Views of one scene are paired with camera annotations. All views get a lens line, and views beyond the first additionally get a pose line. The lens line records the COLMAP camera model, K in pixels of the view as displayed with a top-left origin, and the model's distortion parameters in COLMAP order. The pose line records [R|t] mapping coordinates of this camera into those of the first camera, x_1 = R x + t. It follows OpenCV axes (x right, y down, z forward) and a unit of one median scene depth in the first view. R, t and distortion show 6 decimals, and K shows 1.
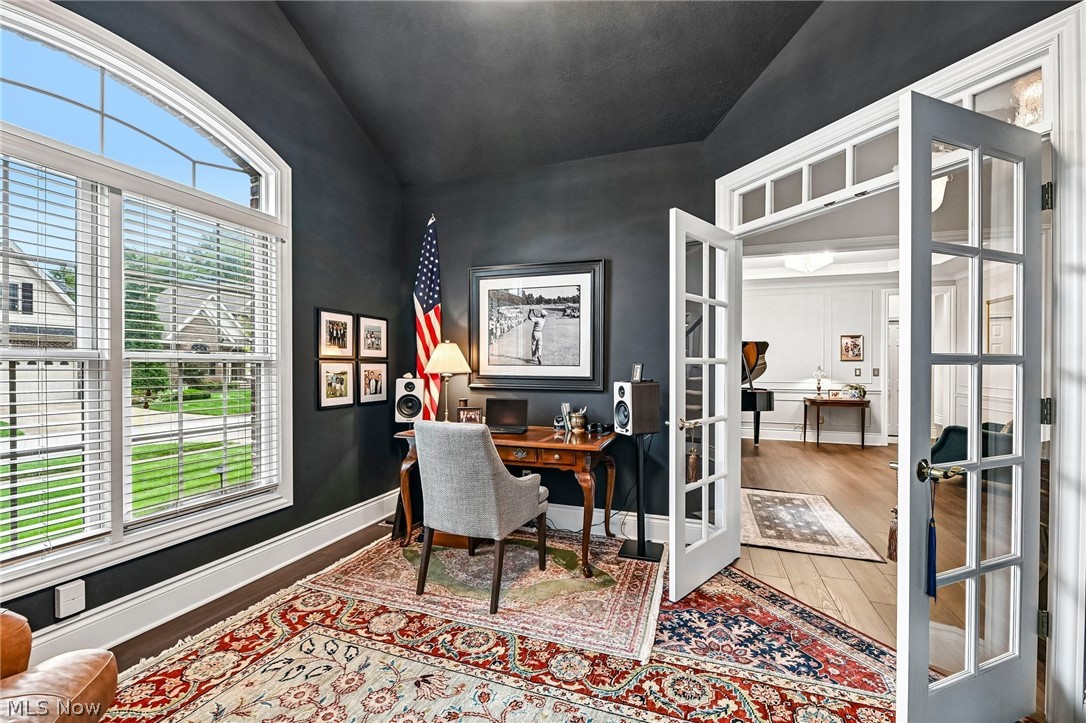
lens RADIAL K [[447.3, 0, 543.9], [0, 447.3, 367.4], [0, 0, 1]] dist [0.001431, -0.001092]
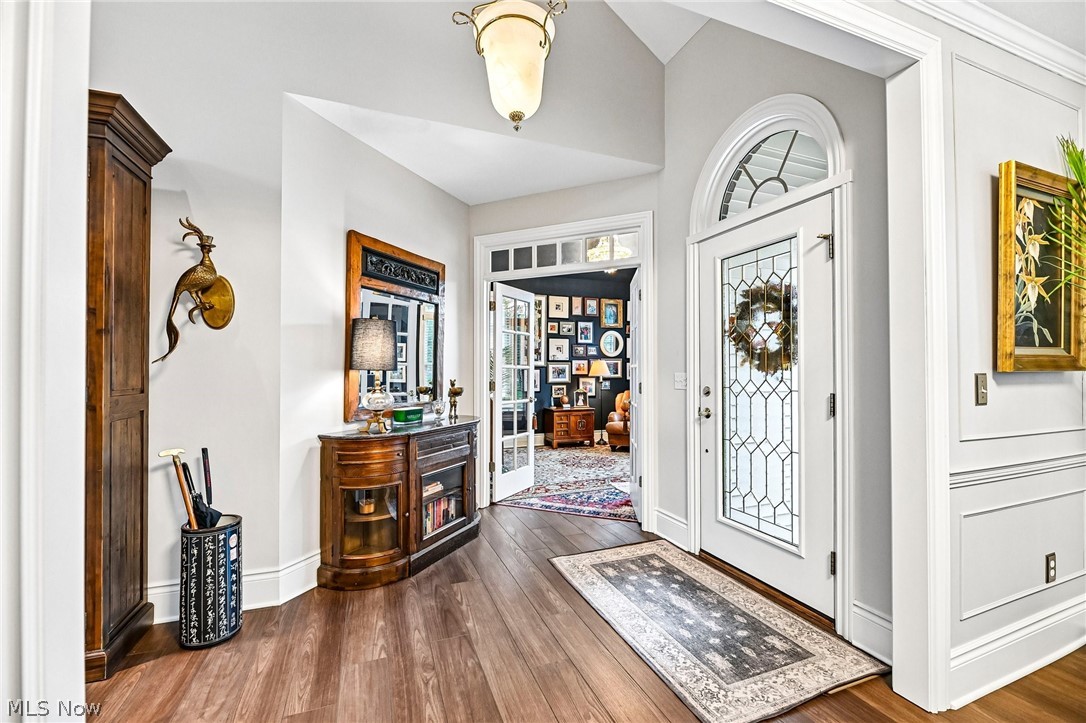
lens RADIAL K [[447.3, 0, 544.4], [0, 447.3, 365.6], [0, 0, 1]] dist [0.001431, -0.001092]
pose [[-0.755852, -0.004637, -0.654726, 1.221417], [0.000390, 0.999972, -0.007532, -0.000848], [0.654742, -0.005949, -0.755829, 1.497894]]
